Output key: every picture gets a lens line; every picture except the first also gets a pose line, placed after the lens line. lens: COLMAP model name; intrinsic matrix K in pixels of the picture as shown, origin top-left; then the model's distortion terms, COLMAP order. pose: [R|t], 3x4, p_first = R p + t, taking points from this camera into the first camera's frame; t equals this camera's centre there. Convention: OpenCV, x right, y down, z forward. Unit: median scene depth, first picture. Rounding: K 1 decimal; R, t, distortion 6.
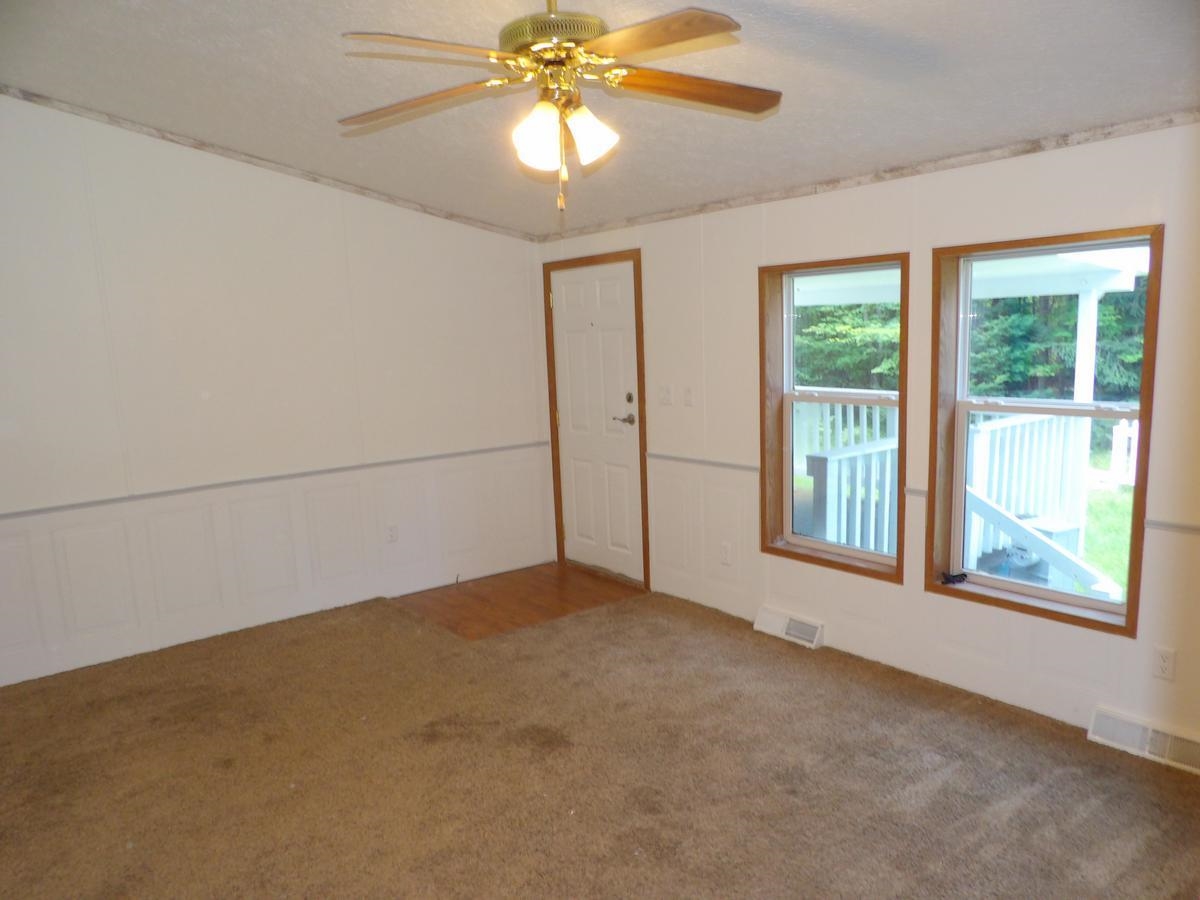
lens RADIAL K [[894.1, 0, 600.0], [0, 894.1, 450.0], [0, 0, 1]] dist [0.010413, 0.008677]
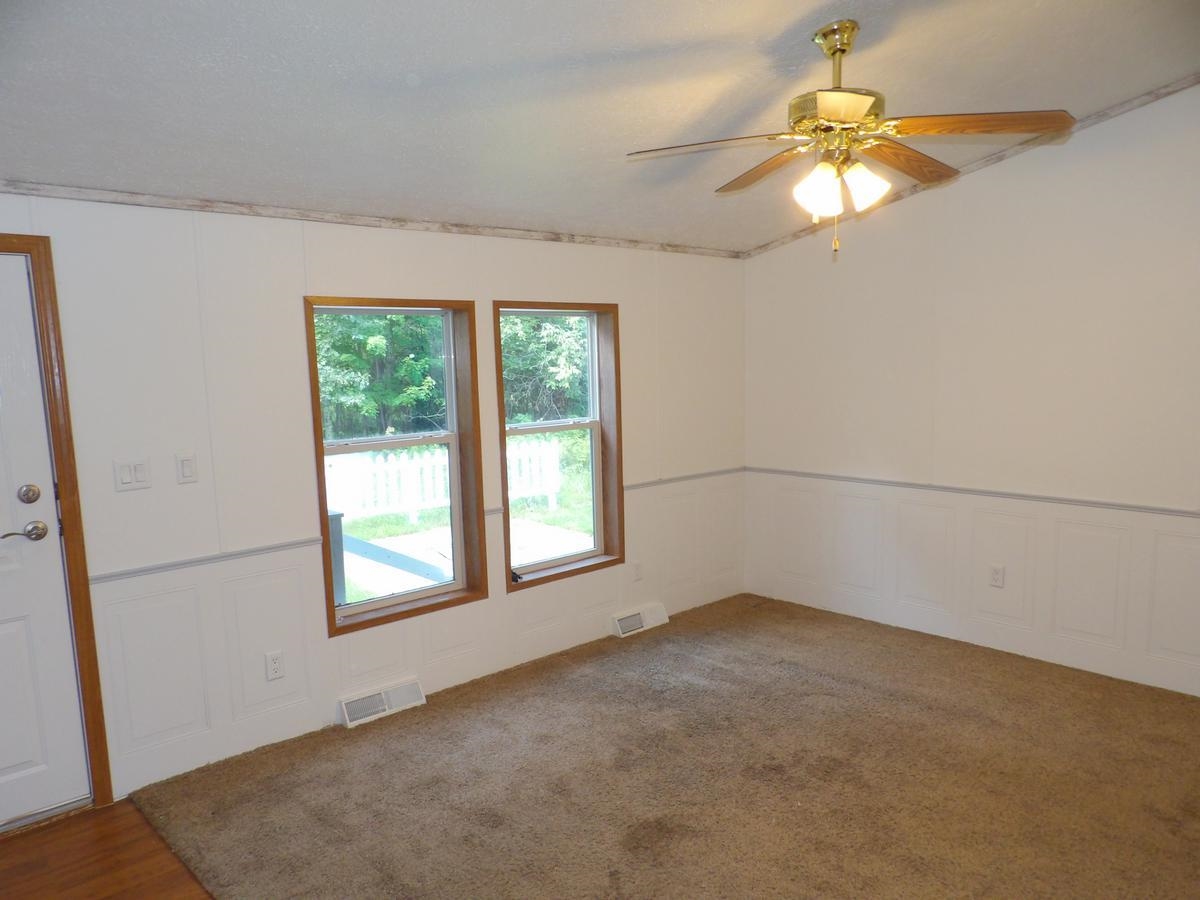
lens RADIAL K [[894.1, 0, 600.0], [0, 894.1, 450.0], [0, 0, 1]] dist [0.010413, 0.008677]
pose [[-0.105421, -0.069688, 0.991983, -0.786585], [0.160879, 0.983205, 0.086168, -0.106080], [-0.981328, 0.168674, -0.092439, 0.958306]]
